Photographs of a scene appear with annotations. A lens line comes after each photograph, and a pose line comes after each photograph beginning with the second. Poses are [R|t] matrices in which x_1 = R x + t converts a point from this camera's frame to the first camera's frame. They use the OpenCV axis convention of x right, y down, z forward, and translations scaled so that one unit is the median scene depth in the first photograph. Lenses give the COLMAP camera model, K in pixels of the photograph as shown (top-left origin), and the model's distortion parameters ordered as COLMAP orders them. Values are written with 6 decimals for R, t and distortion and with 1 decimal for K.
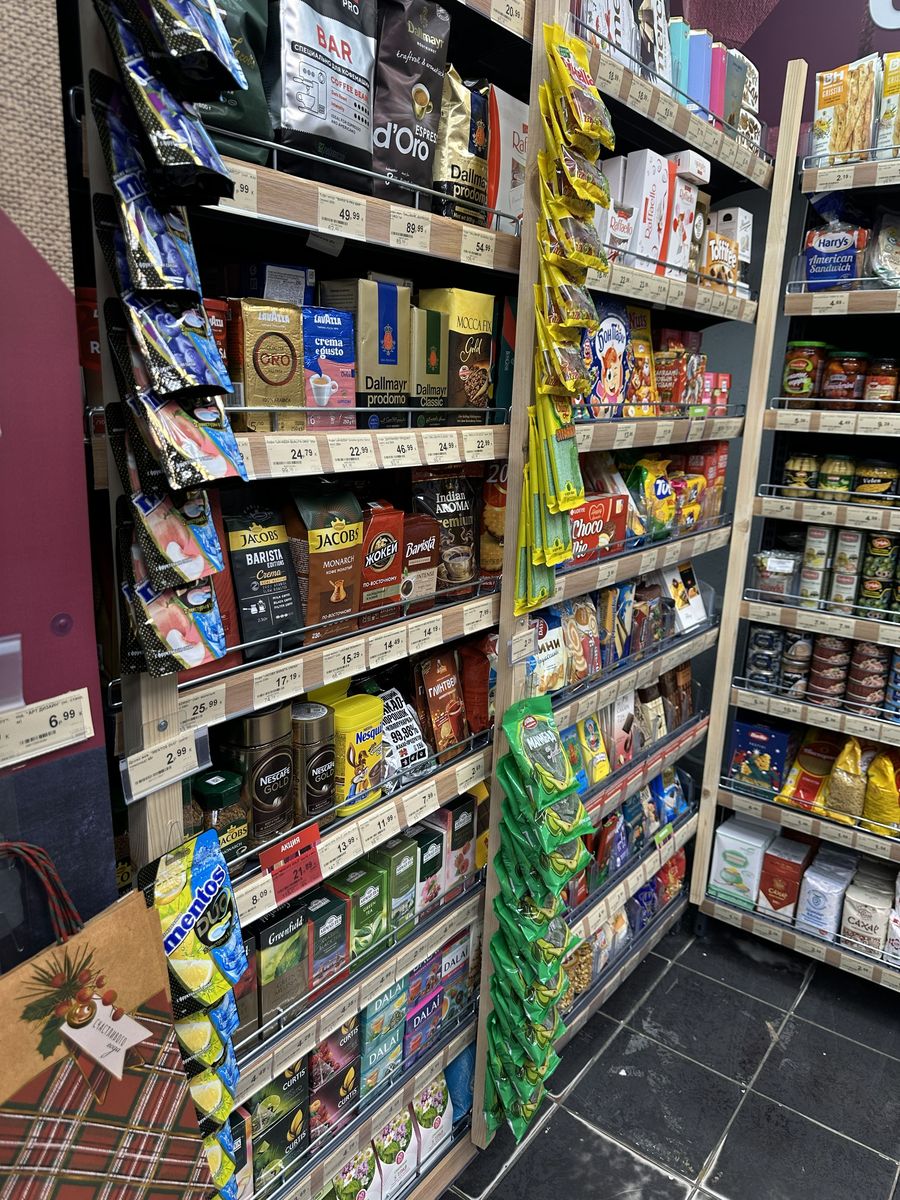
lens RADIAL K [[917.1, 0, 450.0], [0, 917.1, 600.0], [0, 0, 1]] dist [-0.035287, -0.000859]
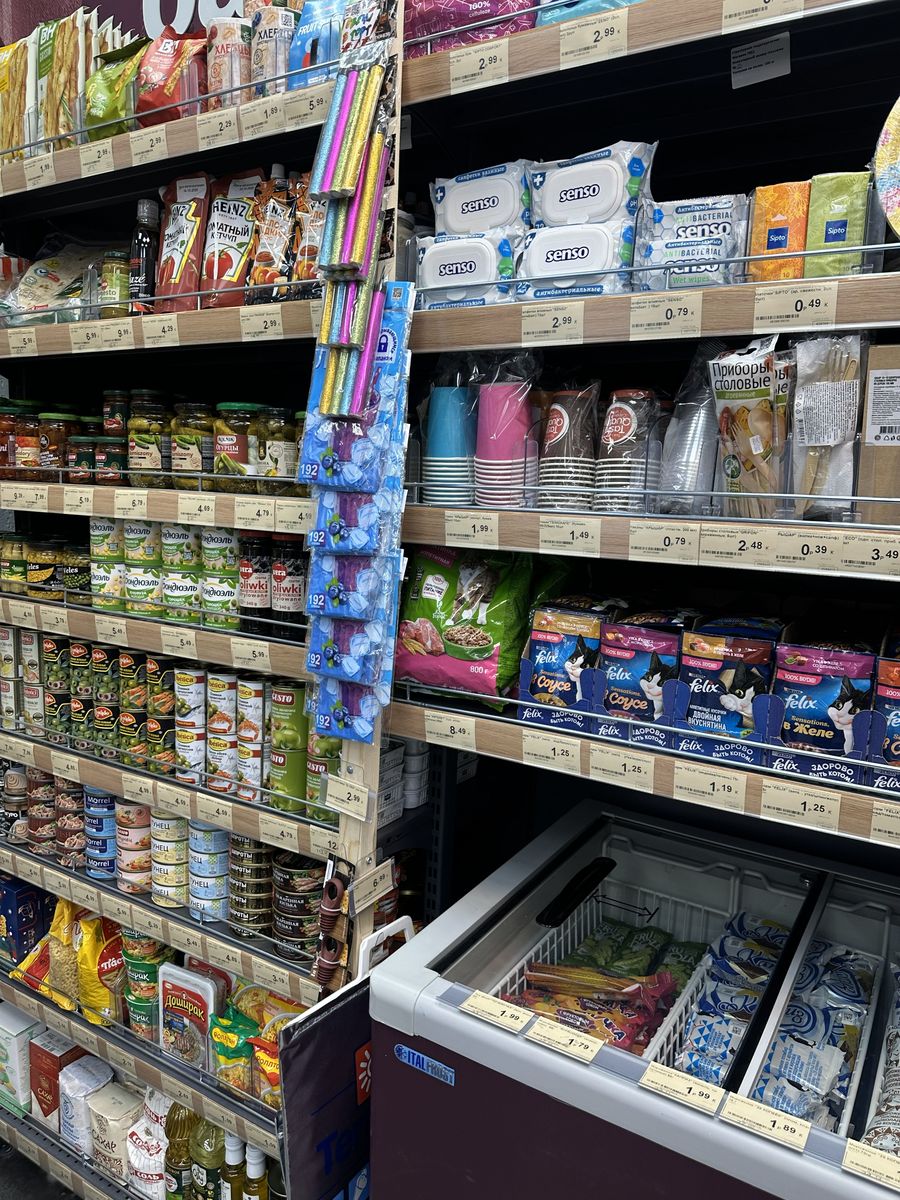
lens RADIAL K [[917.1, 0, 450.0], [0, 917.1, 600.0], [0, 0, 1]] dist [-0.035287, -0.000859]
pose [[0.987746, 0.007033, 0.155912, 0.669026], [0.011535, 0.992962, -0.117867, -0.004322], [-0.155643, 0.118221, 0.980713, 0.161268]]
